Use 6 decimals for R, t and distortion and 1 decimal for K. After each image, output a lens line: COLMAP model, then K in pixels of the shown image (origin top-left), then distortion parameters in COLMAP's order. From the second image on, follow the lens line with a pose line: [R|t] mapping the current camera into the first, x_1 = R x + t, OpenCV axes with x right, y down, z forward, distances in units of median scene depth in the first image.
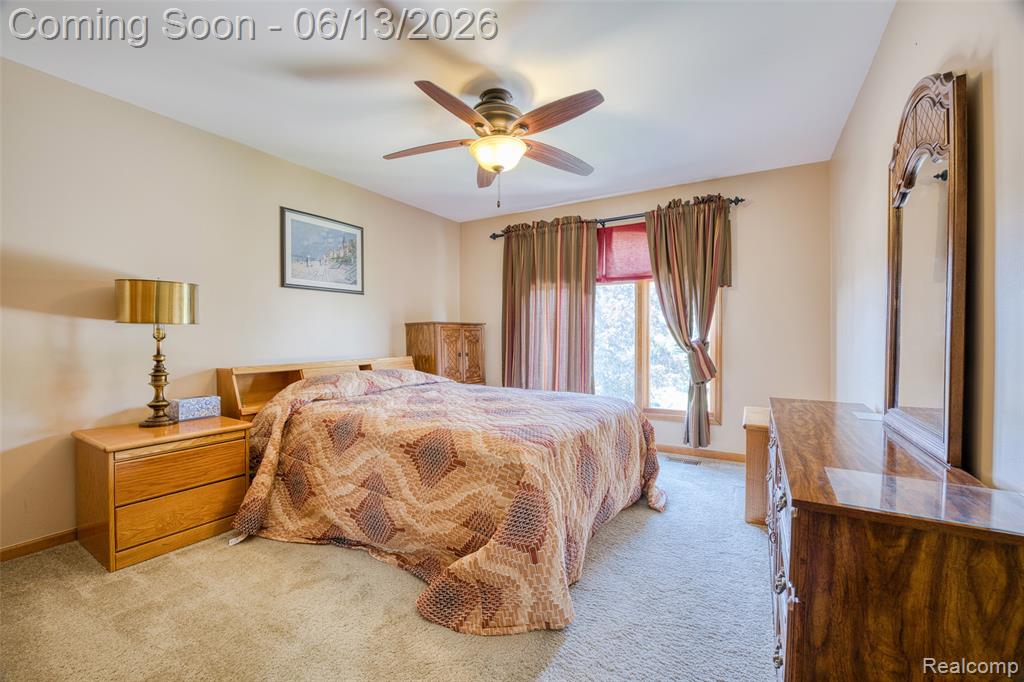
lens RADIAL K [[413.7, 0, 509.6], [0, 413.7, 339.0], [0, 0, 1]] dist [-0.020697, 0.001323]
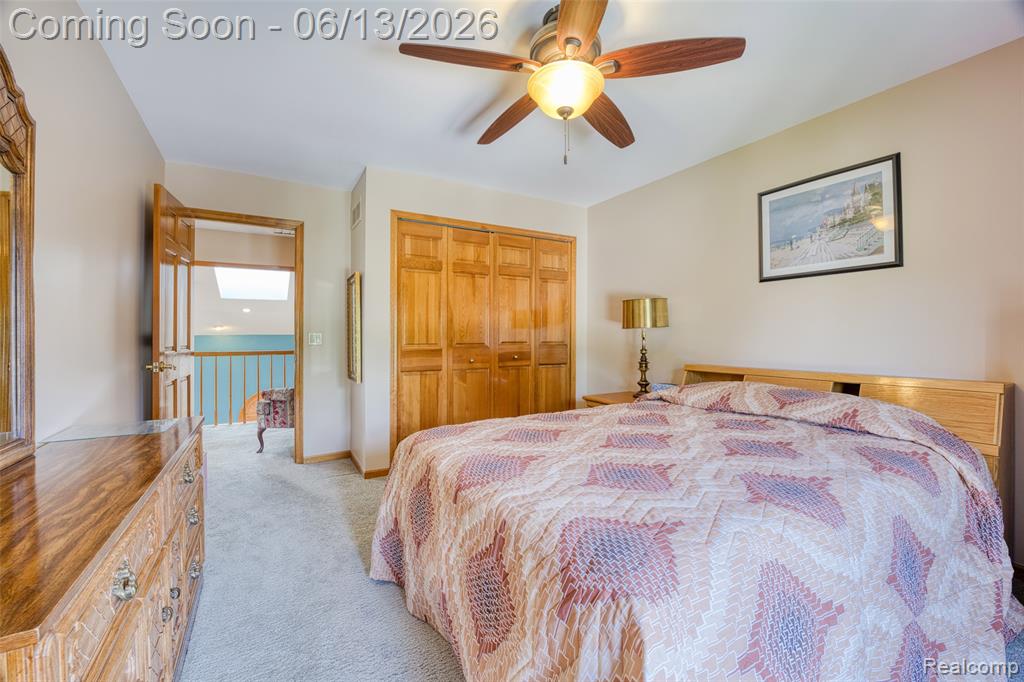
lens RADIAL K [[413.7, 0, 509.3], [0, 413.7, 337.8], [0, 0, 1]] dist [-0.020697, 0.001323]
pose [[-0.460095, -0.000714, -0.887869, 0.497528], [-0.009044, 0.999952, 0.003882, -0.003524], [0.887824, 0.009816, -0.460079, 0.929074]]
